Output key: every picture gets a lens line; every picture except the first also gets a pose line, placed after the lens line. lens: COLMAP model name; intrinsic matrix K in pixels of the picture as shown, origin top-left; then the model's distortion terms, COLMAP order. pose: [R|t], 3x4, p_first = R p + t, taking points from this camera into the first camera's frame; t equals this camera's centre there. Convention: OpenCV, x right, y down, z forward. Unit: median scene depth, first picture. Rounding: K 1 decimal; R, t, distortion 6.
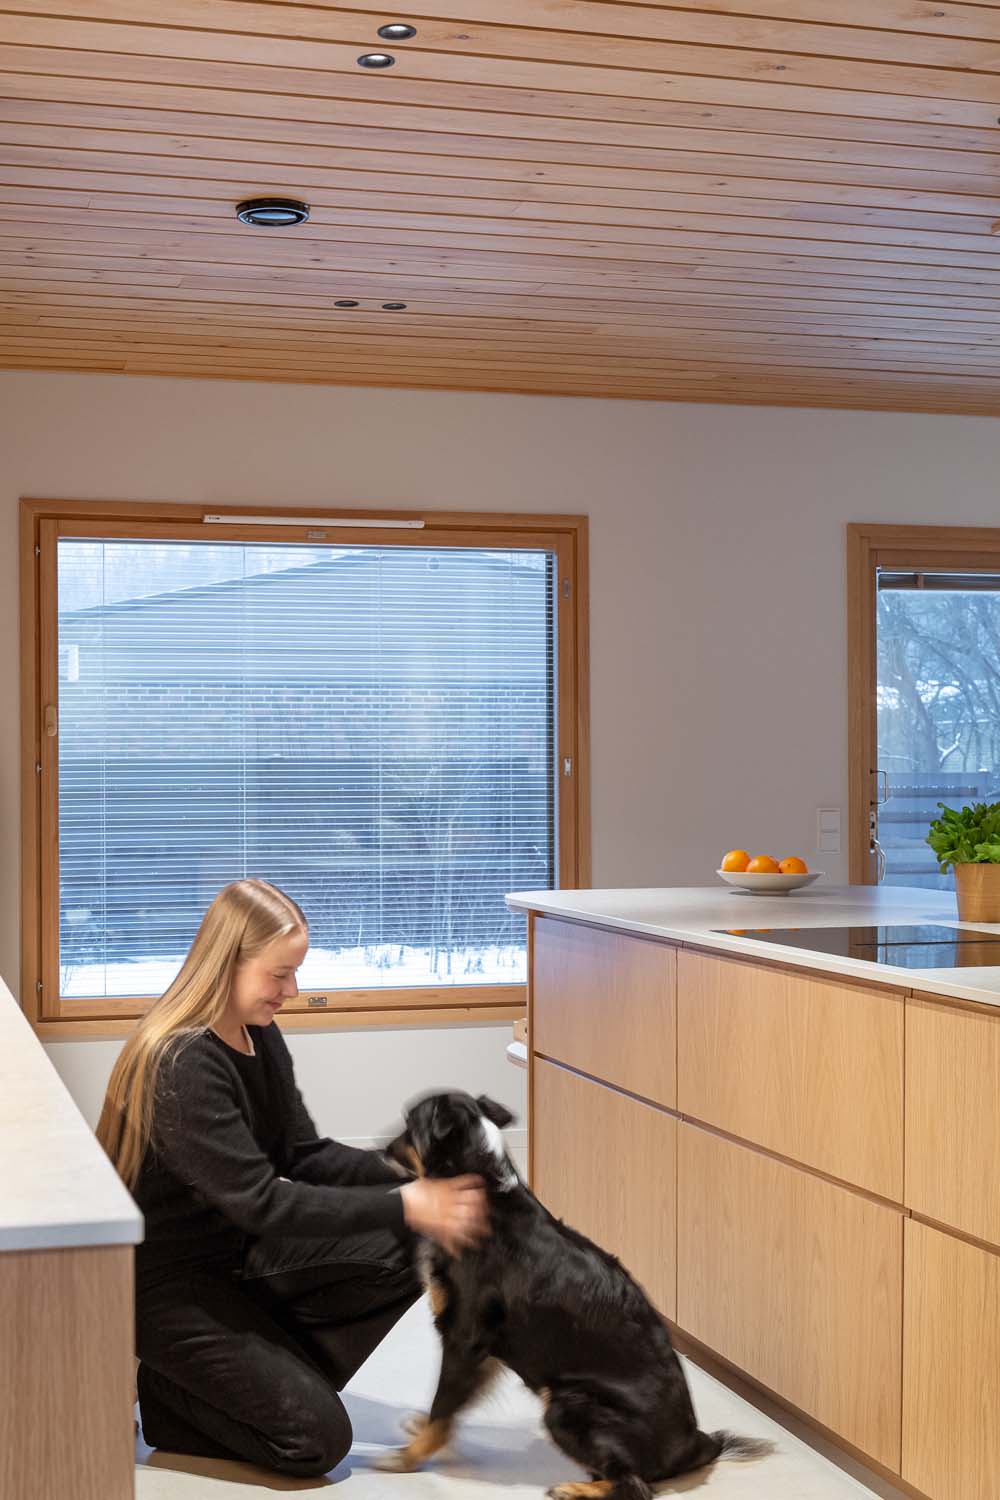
lens RADIAL K [[2008.4, 0, 500.0], [0, 2008.4, 750.0], [0, 0, 1]] dist [0.011954, 0.002761]
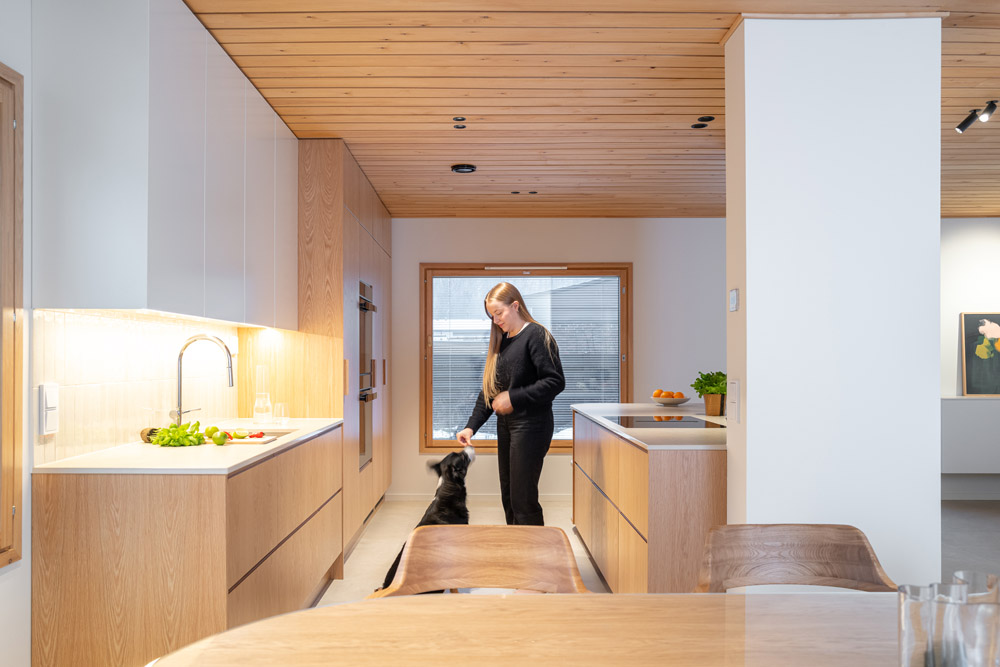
lens RADIAL K [[821.9, 0, 500.1], [0, 821.9, 358.3], [0, 0, 1]] dist [0.000561, 0.004434]
pose [[0.970214, 0.002174, -0.242240, 0.174538], [0.000433, 0.999943, 0.010709, -0.003271], [0.242250, -0.010495, 0.970157, -0.114389]]
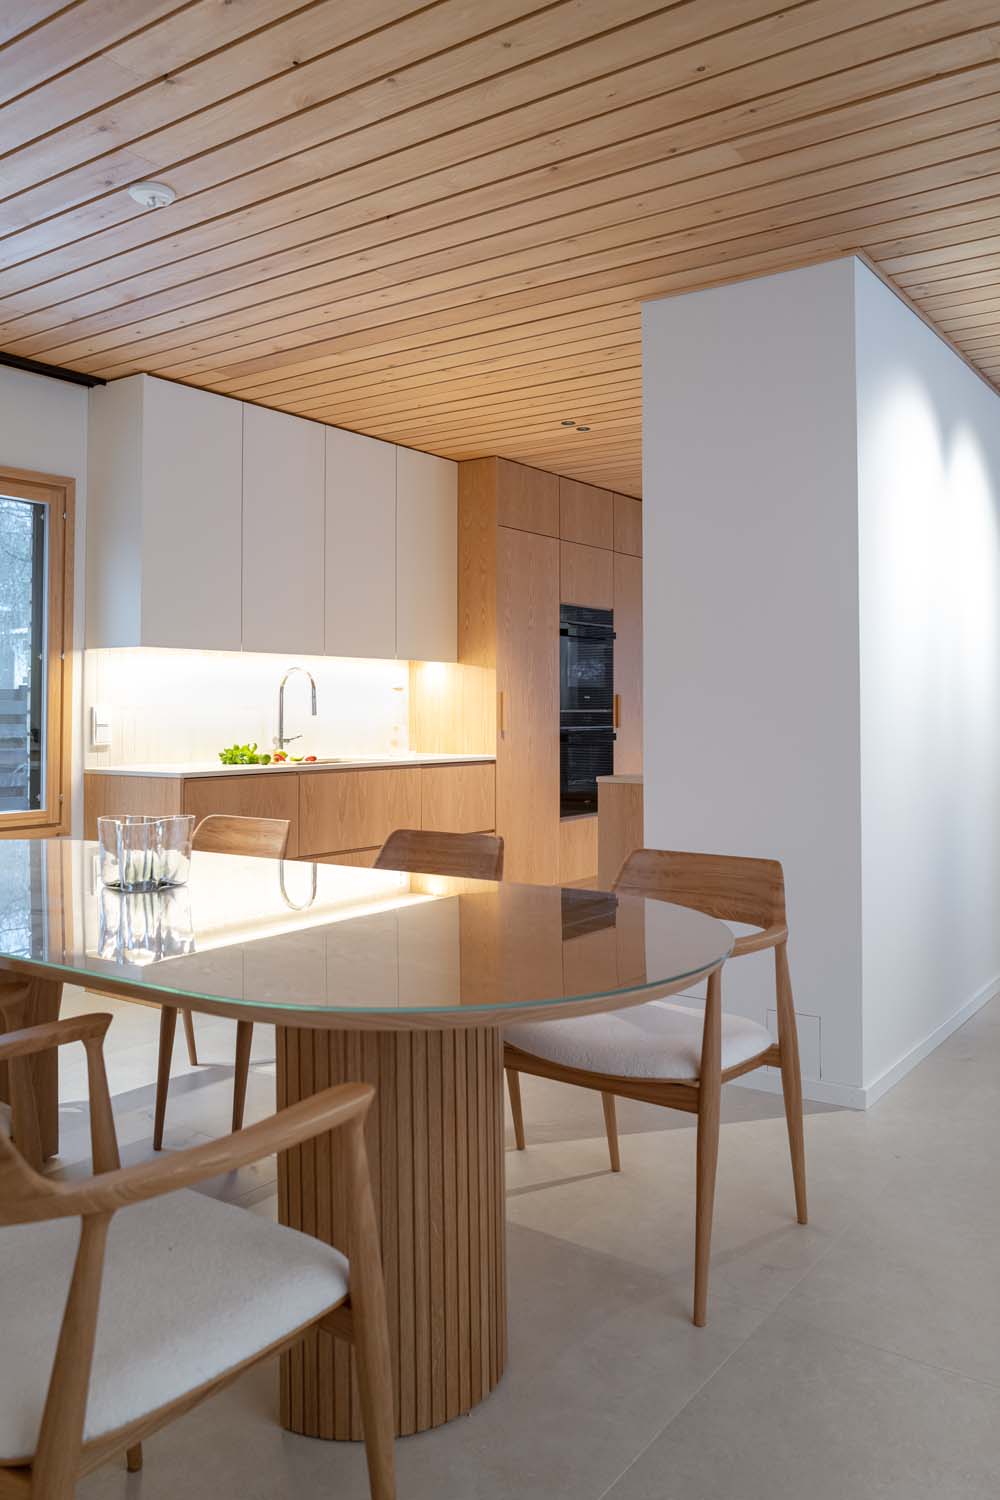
lens RADIAL K [[1205.3, 0, 504.5], [0, 1205.3, 691.4], [0, 0, 1]] dist [-0.004154, 0.001496]
pose [[0.651645, -0.012186, -0.758426, 0.650748], [0.011103, 0.999917, -0.006526, 0.012585], [0.758443, -0.004168, 0.651726, -0.082885]]
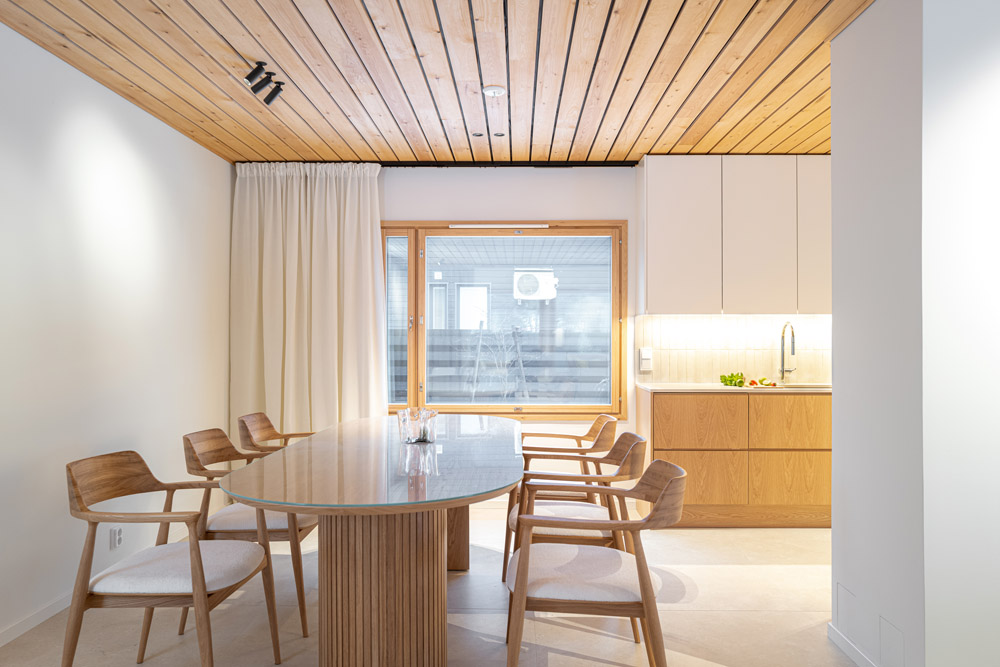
lens RADIAL K [[803.5, 0, 500.0], [0, 803.5, 333.5], [0, 0, 1]] dist [-0.004154, 0.001496]
pose [[-0.279113, -0.001009, -0.960258, 0.814463], [0.012527, 0.999911, -0.004692, -0.000916], [0.960177, -0.013339, -0.279075, 0.349850]]
